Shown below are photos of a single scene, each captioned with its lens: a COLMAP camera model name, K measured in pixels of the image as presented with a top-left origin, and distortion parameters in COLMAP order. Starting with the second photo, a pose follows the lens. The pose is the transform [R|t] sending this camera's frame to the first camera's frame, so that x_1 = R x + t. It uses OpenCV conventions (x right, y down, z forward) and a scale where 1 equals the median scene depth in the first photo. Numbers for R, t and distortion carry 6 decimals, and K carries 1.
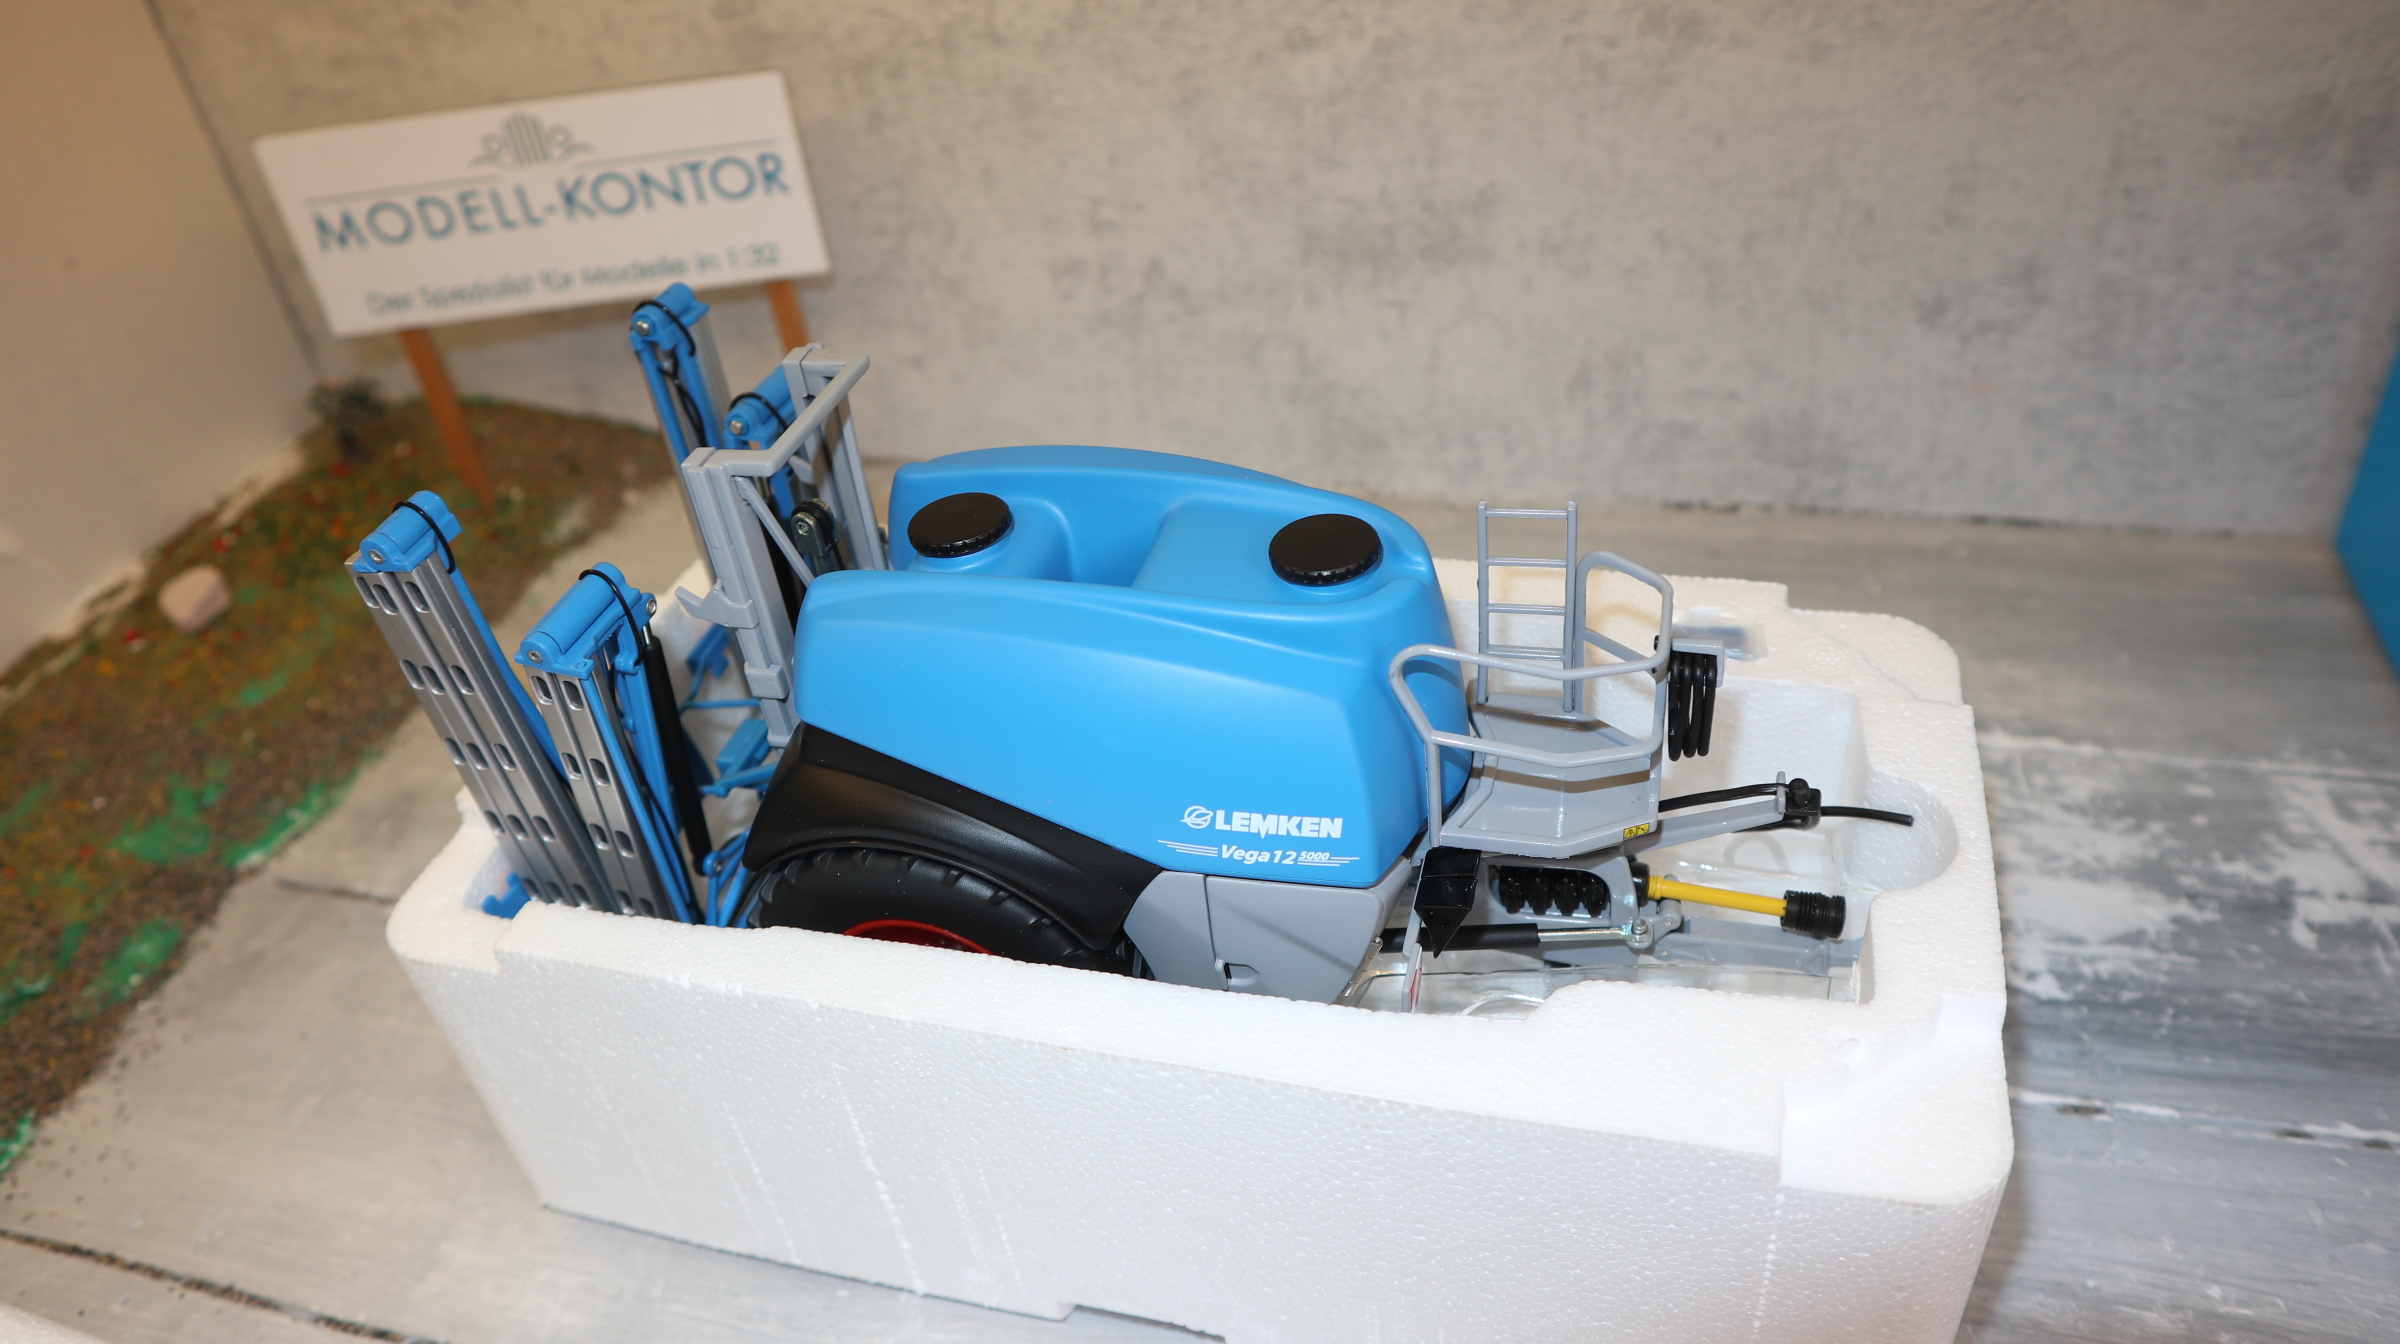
lens RADIAL K [[1670.1, 0, 1197.5], [0, 1670.1, 676.2], [0, 0, 1]] dist [-0.113948, 0.073047]
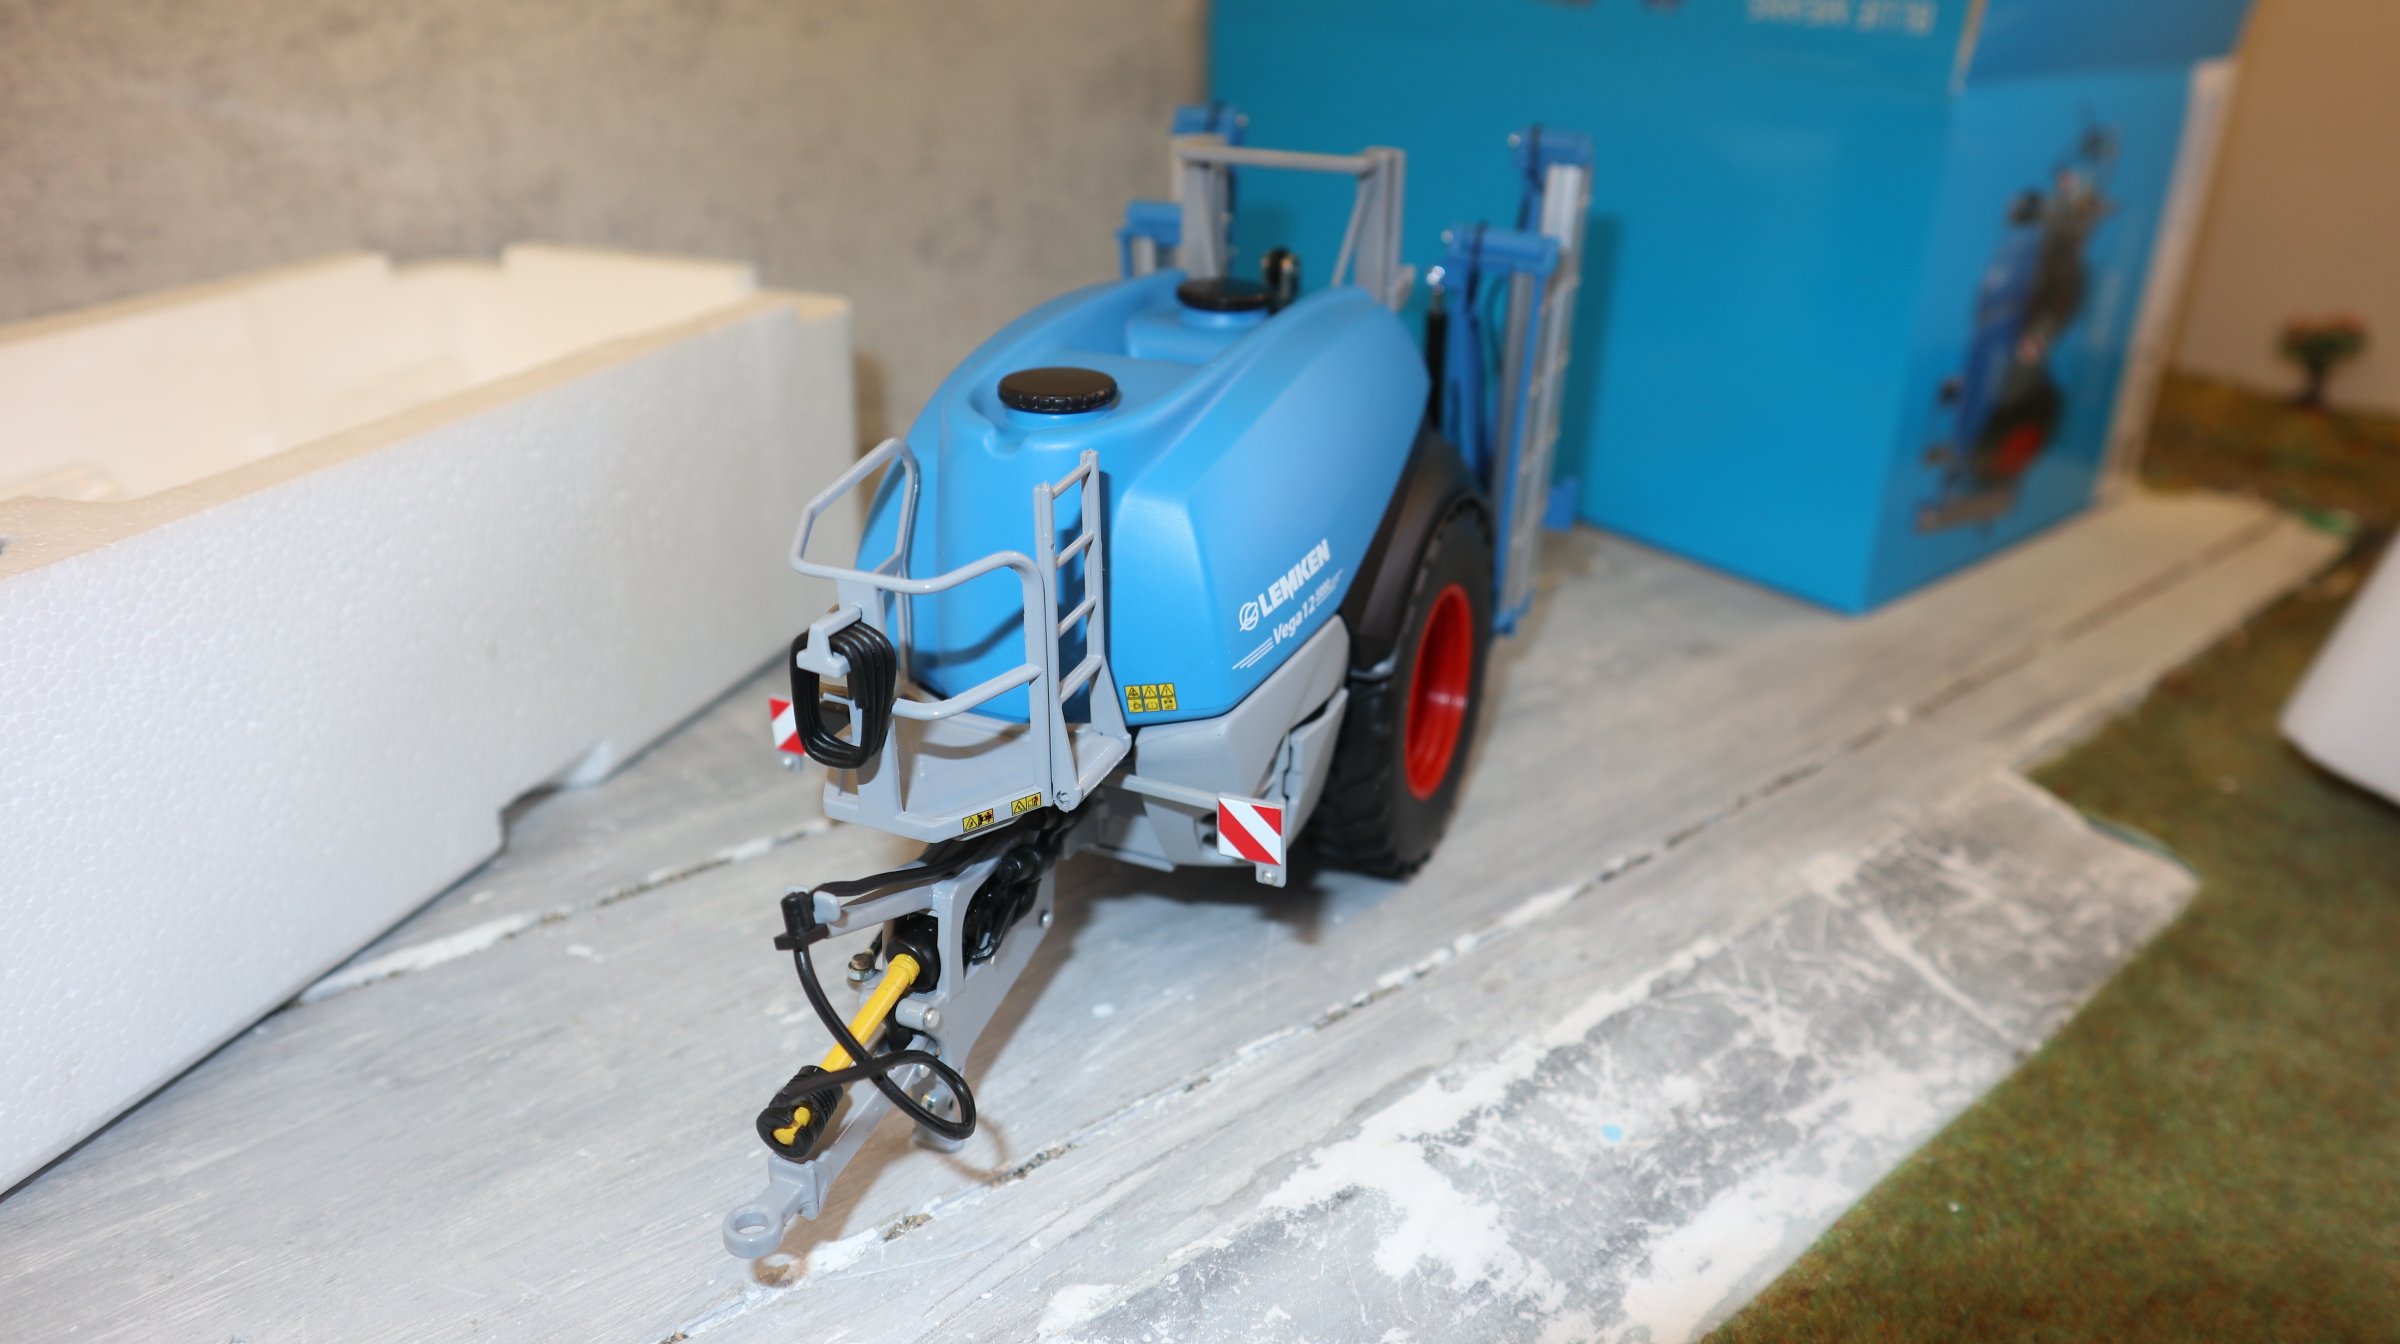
lens RADIAL K [[1670.1, 0, 1205.4], [0, 1670.1, 671.4], [0, 0, 1]] dist [-0.113948, 0.073047]
pose [[0.576290, -0.220464, 0.786947, -0.443433], [0.424111, 0.903790, -0.057383, 0.208910], [-0.698584, 0.366822, 0.614347, 0.204429]]
